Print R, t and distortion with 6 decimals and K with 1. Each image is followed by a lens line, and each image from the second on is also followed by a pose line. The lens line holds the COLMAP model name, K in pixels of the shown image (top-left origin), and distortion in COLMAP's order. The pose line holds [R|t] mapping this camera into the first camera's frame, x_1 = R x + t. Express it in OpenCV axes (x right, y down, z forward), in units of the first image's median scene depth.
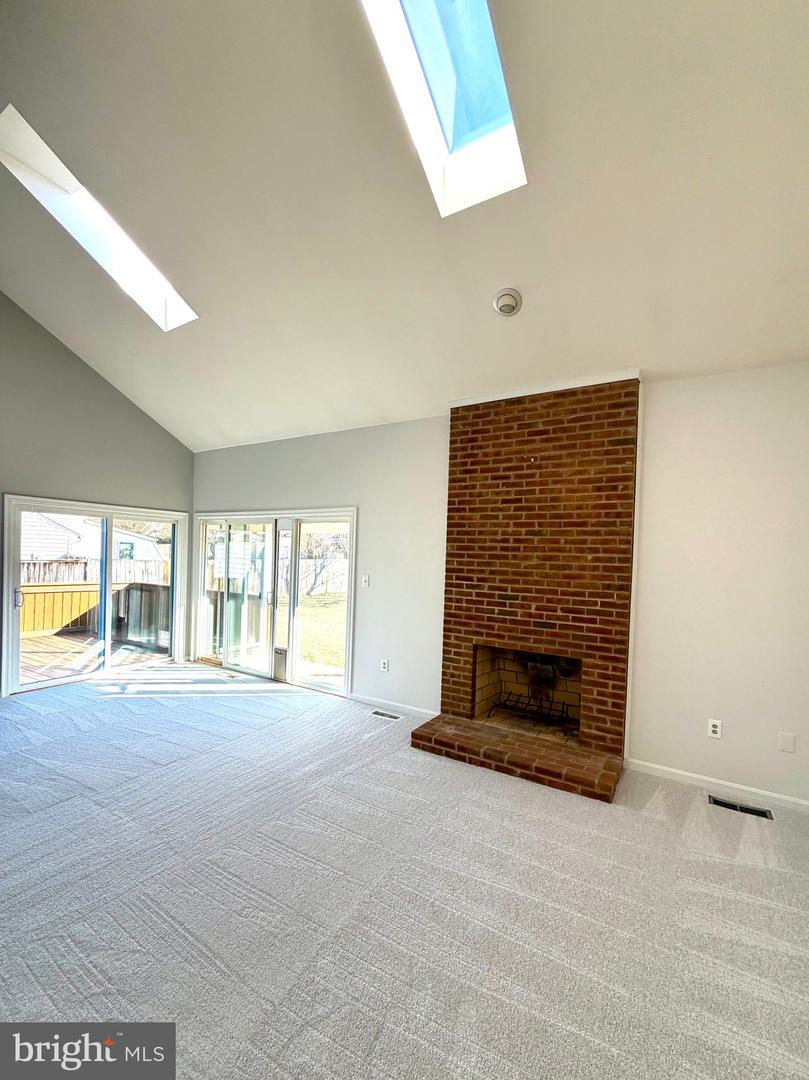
lens RADIAL K [[434.9, 0, 419.5], [0, 434.9, 566.2], [0, 0, 1]] dist [-0.004431, 0.000224]
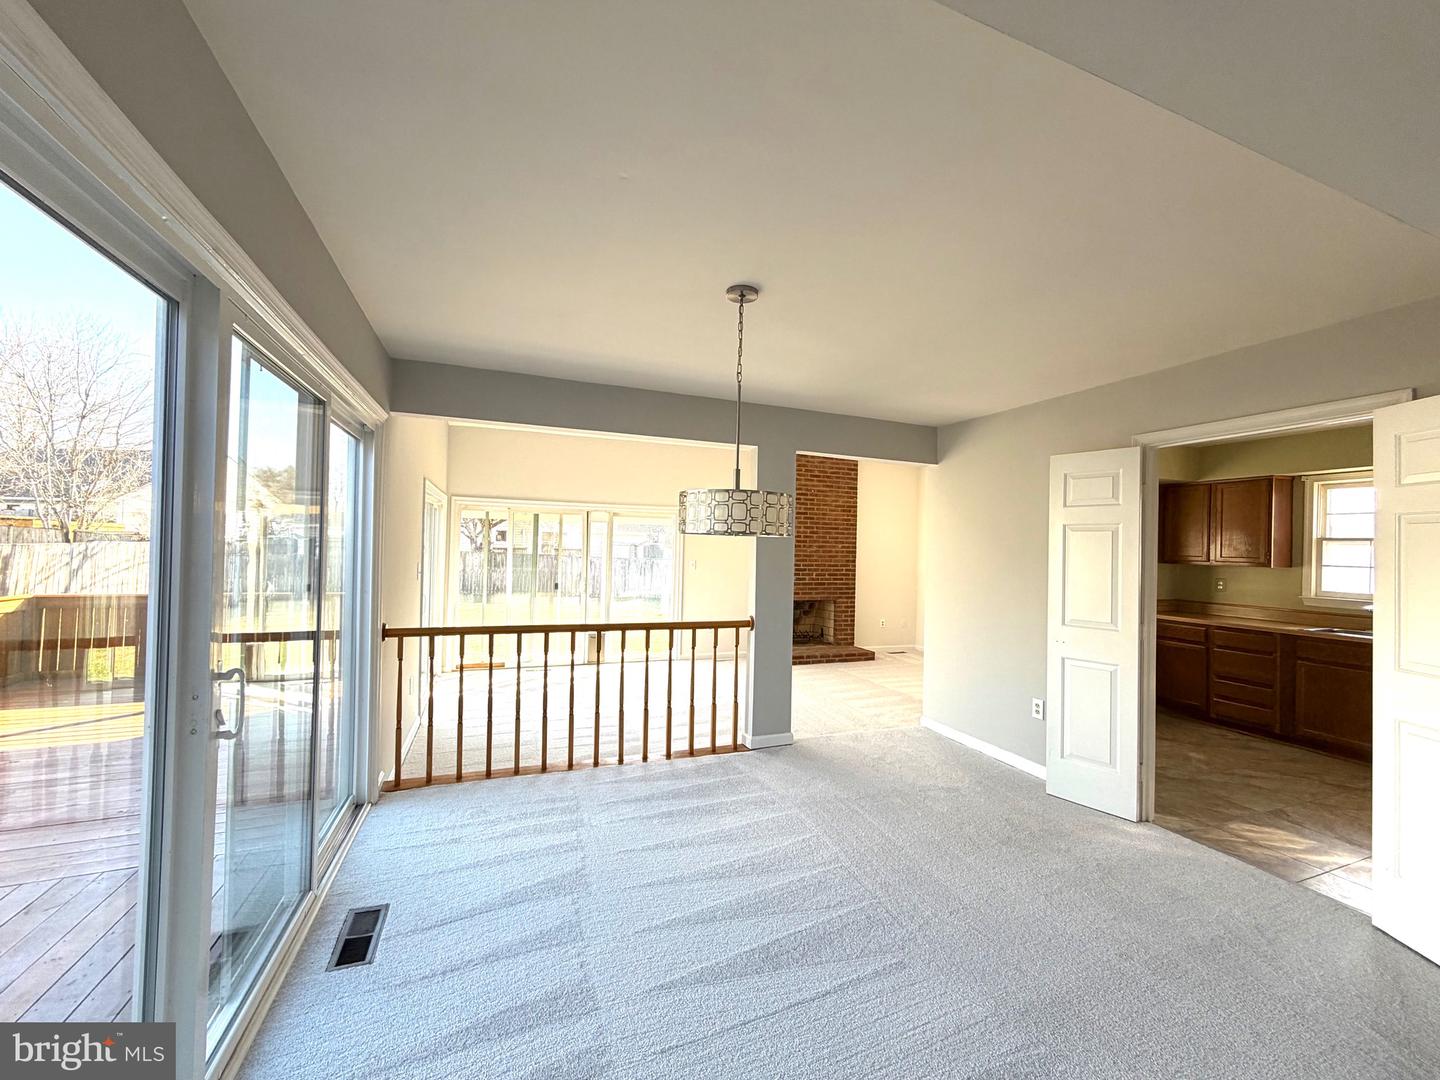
lens RADIAL K [[579.8, 0, 714.4], [0, 579.8, 542.0], [0, 0, 1]] dist [-0.004431, 0.000224]
pose [[0.629680, -0.011528, 0.776769, -1.953590], [0.014009, 0.999896, 0.003483, -0.055553], [-0.776728, 0.008689, 0.629776, -0.177985]]
